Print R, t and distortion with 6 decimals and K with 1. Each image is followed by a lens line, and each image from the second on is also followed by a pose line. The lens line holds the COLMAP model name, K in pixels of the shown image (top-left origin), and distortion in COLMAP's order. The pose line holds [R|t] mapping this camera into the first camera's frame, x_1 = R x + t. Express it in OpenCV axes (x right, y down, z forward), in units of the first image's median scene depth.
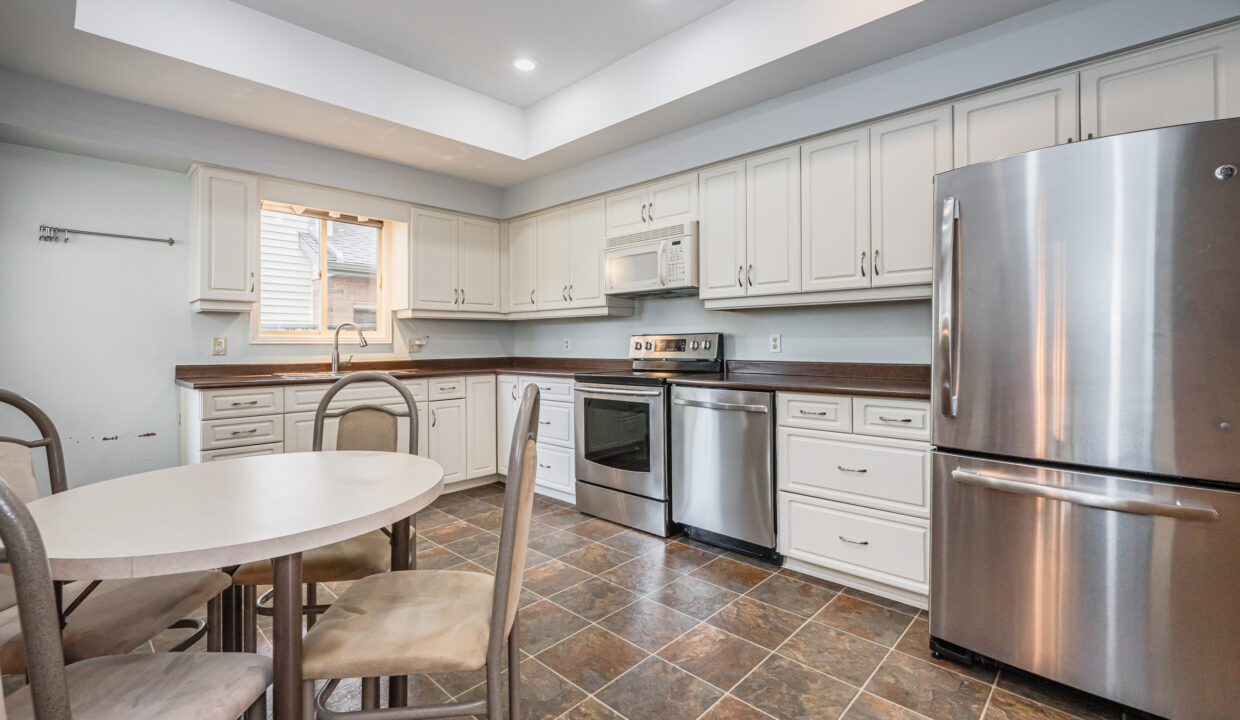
lens RADIAL K [[530.1, 0, 590.6], [0, 530.1, 338.7], [0, 0, 1]] dist [-0.004060, 0.000196]
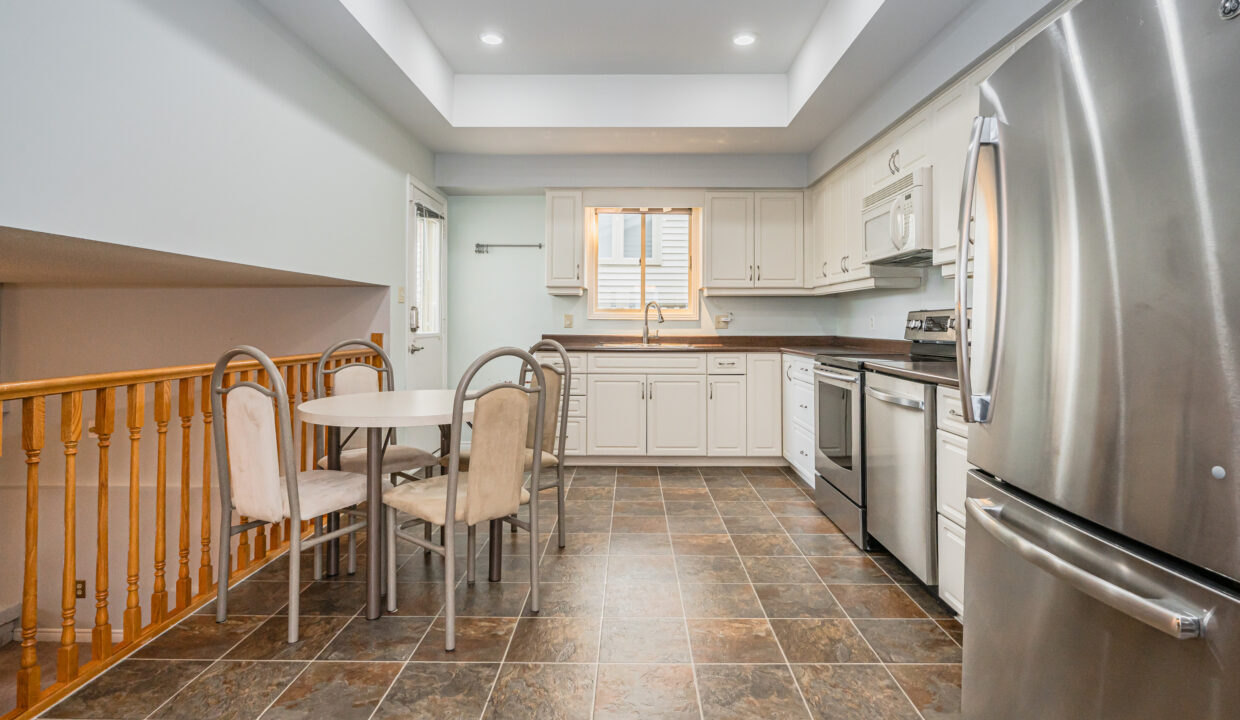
lens RADIAL K [[600.2, 0, 626.5], [0, 600.2, 314.6], [0, 0, 1]] dist [0.000803, 0.000083]
pose [[0.702051, -0.000781, -0.712127, 0.490985], [-0.000631, 0.999998, -0.001718, 0.000429], [0.712127, 0.001656, 0.702049, 0.049046]]
